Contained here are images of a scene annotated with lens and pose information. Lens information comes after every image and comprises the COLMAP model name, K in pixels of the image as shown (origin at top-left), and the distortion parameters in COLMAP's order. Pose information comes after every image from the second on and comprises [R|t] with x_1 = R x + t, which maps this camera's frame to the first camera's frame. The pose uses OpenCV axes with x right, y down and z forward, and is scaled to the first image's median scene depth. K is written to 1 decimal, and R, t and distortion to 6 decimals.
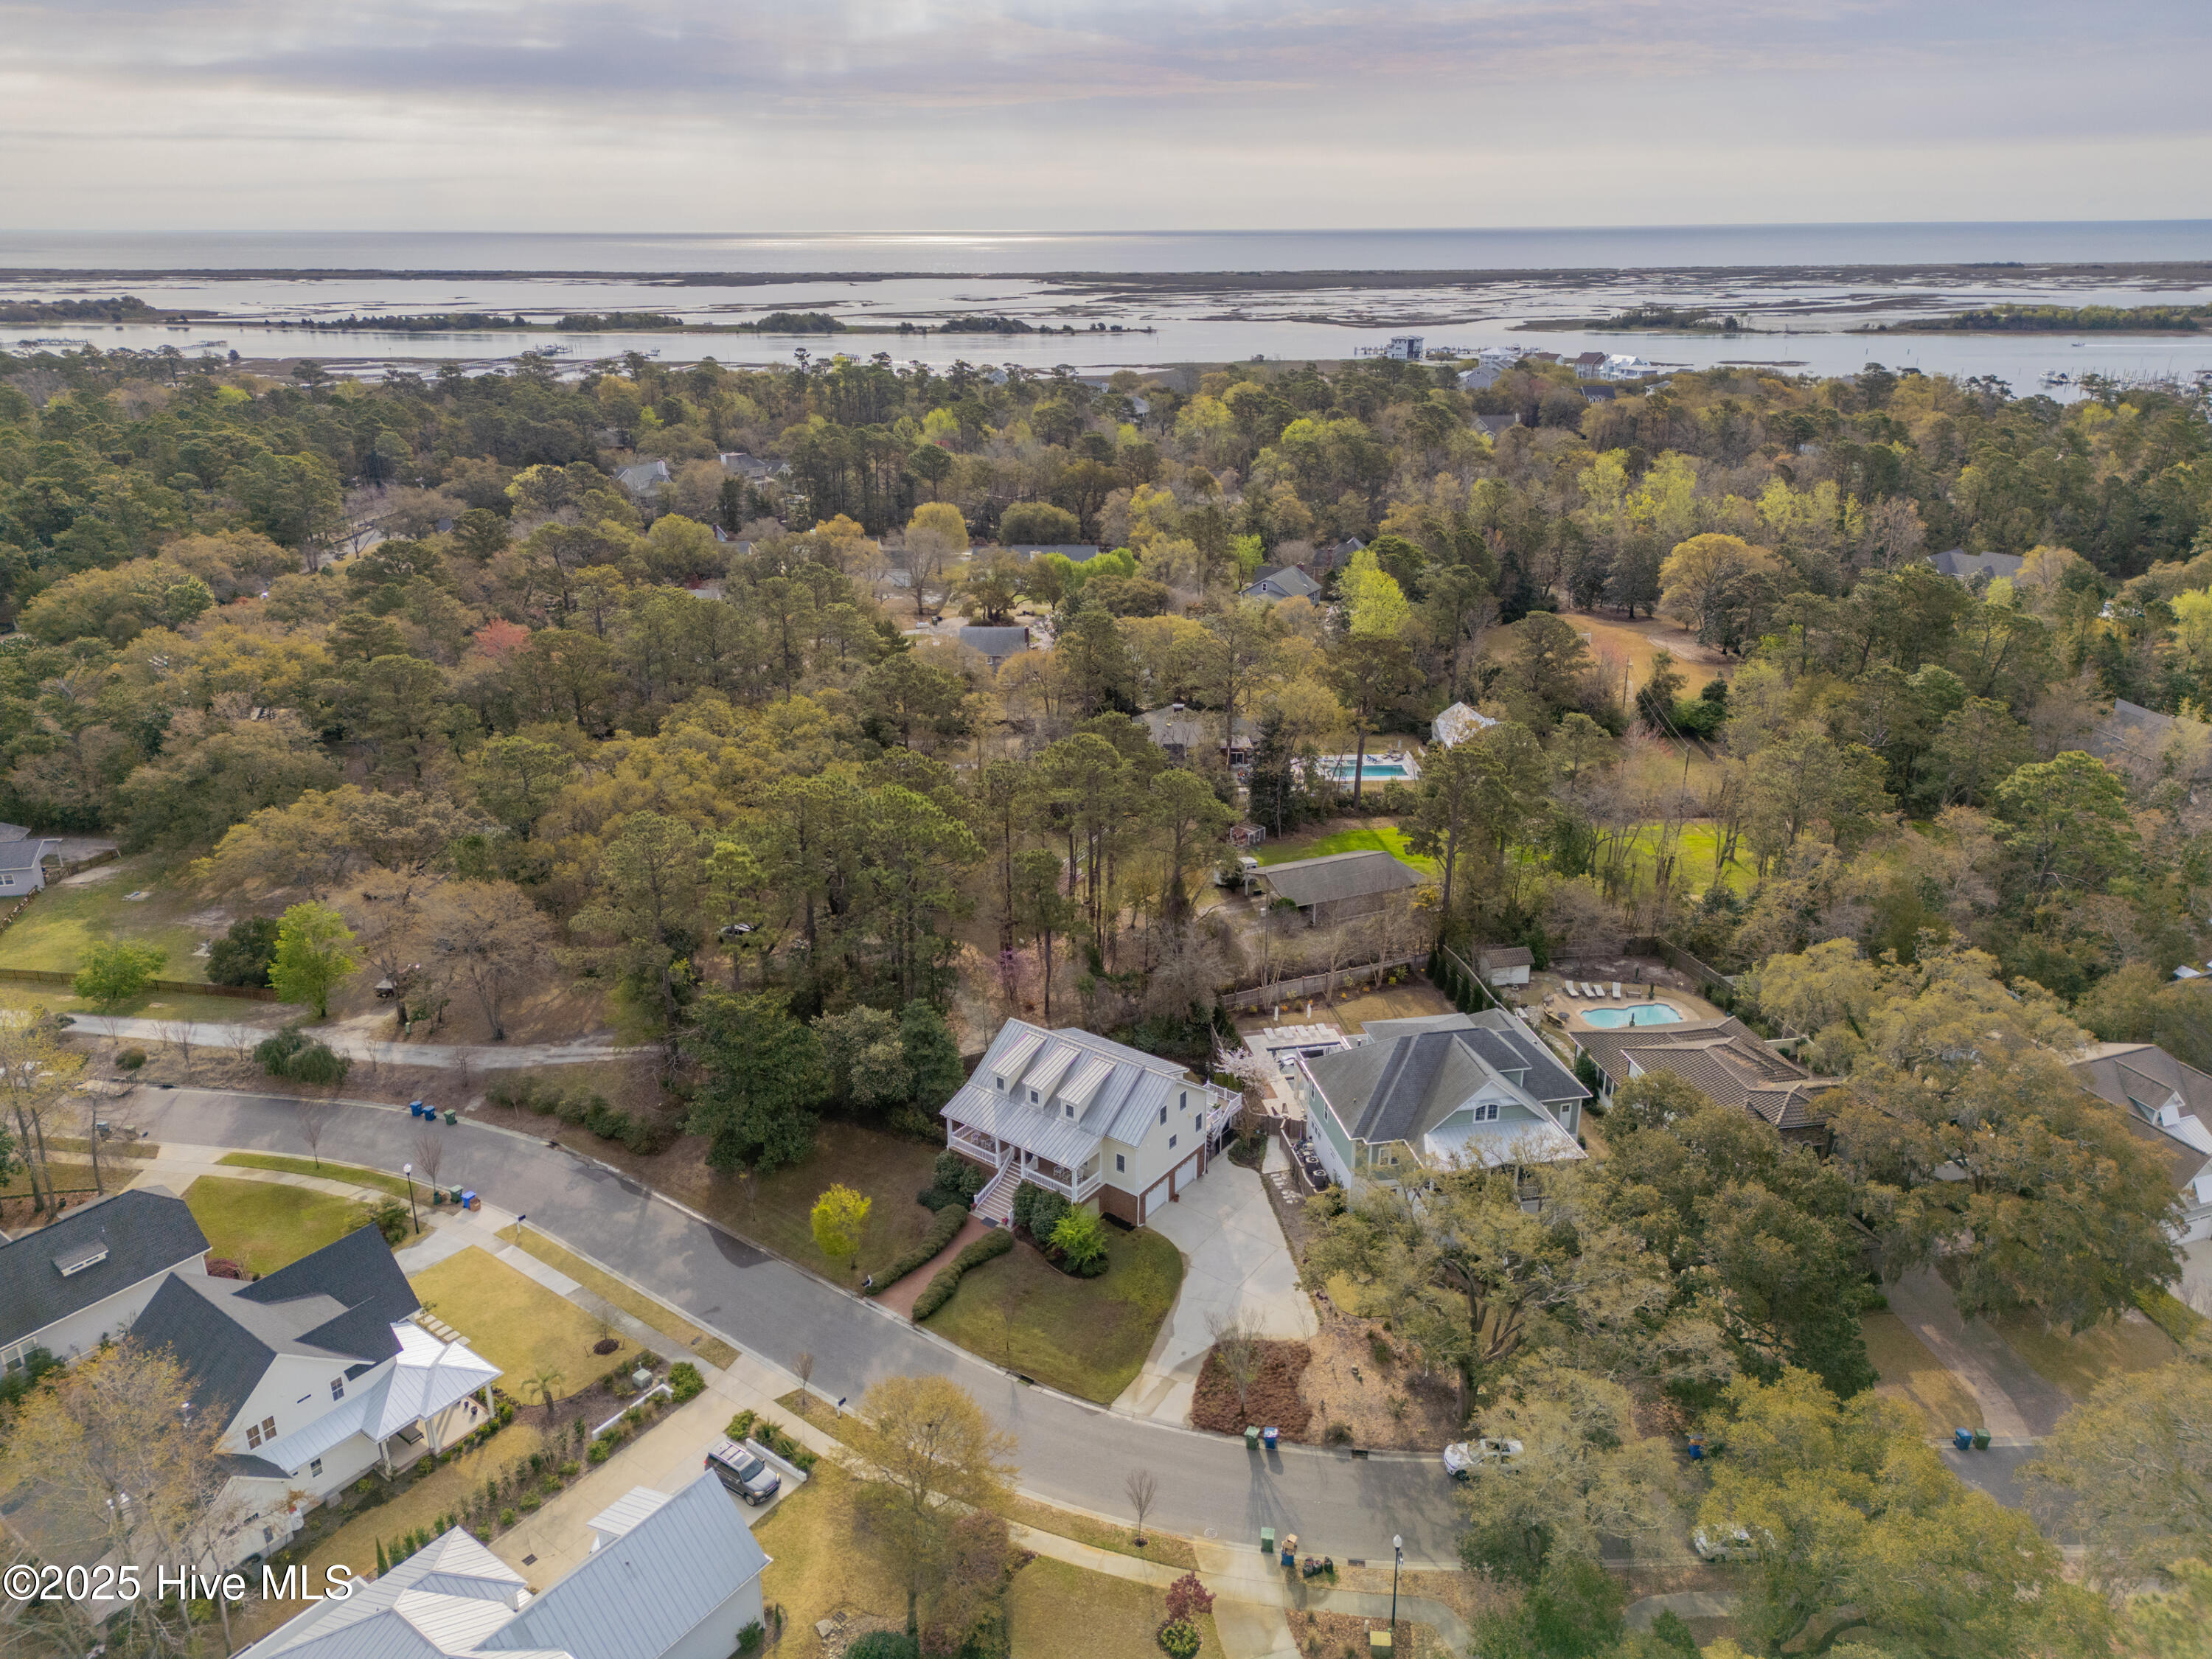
lens RADIAL K [[1548.6, 0, 1125.9], [0, 1548.6, 827.0], [0, 0, 1]] dist [0.055370, -0.038014]
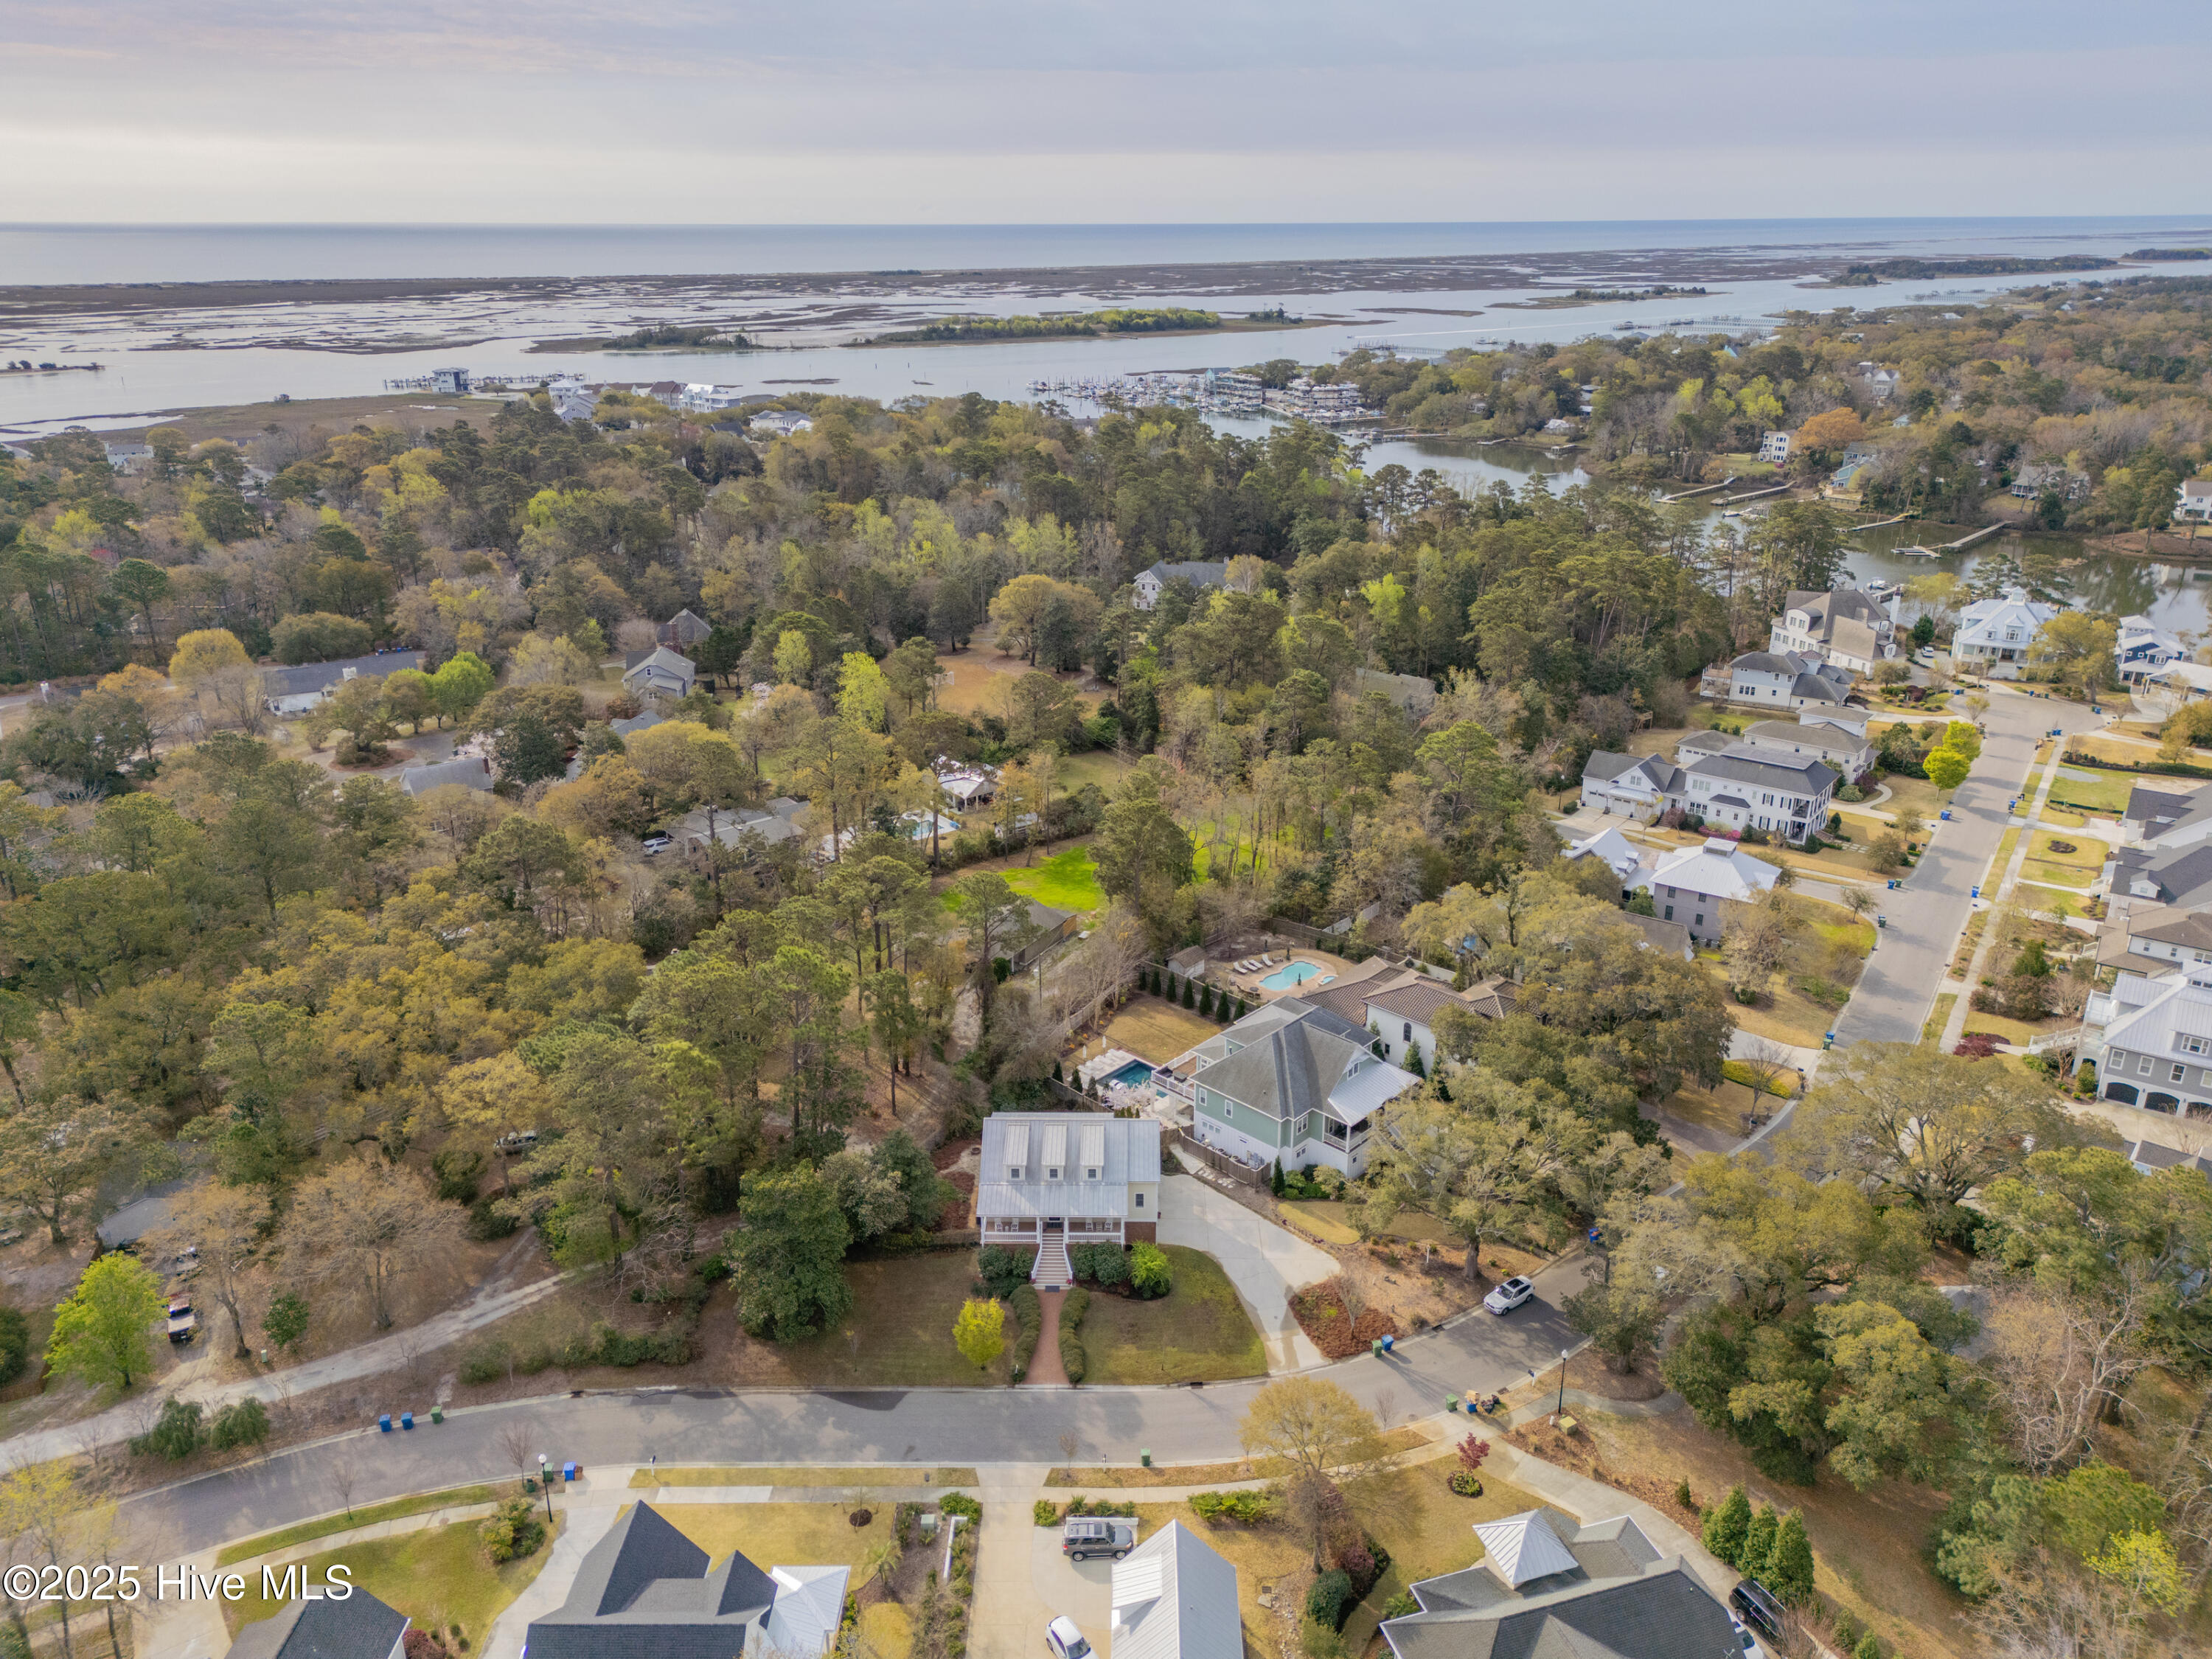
lens RADIAL K [[1548.6, 0, 1109.5], [0, 1548.6, 823.3], [0, 0, 1]] dist [0.055370, -0.038014]
pose [[0.813314, -0.208260, 0.543276, -0.578882], [0.209625, 0.975921, 0.060291, -0.138731], [-0.542751, 0.064849, 0.837387, -0.020027]]
